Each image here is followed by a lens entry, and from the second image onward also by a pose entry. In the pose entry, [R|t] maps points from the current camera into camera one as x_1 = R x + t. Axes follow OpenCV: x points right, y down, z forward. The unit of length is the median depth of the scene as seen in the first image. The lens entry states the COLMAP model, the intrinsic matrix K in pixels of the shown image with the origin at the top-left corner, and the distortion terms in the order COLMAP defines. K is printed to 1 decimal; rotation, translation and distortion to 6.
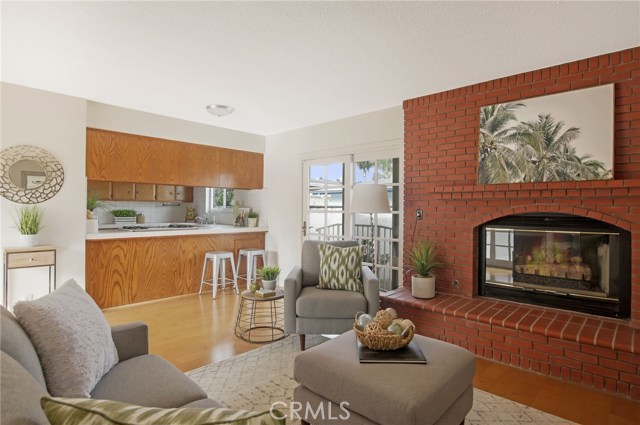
lens RADIAL K [[359.2, 0, 321.3], [0, 359.2, 209.2], [0, 0, 1]] dist [0.000981, 0.002461]
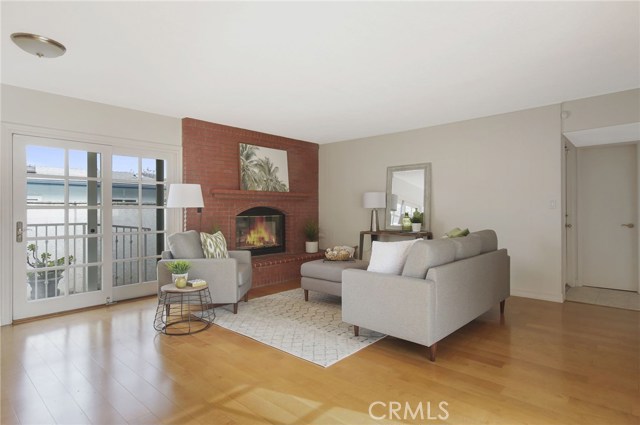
lens RADIAL K [[359.2, 0, 319.5], [0, 359.2, 212.5], [0, 0, 1]] dist [0.000981, 0.002461]
pose [[-0.023055, -0.013663, 0.999641, -1.300107], [0.003801, 0.999898, 0.013755, 0.015256], [-0.999727, 0.004117, -0.023001, 0.713899]]
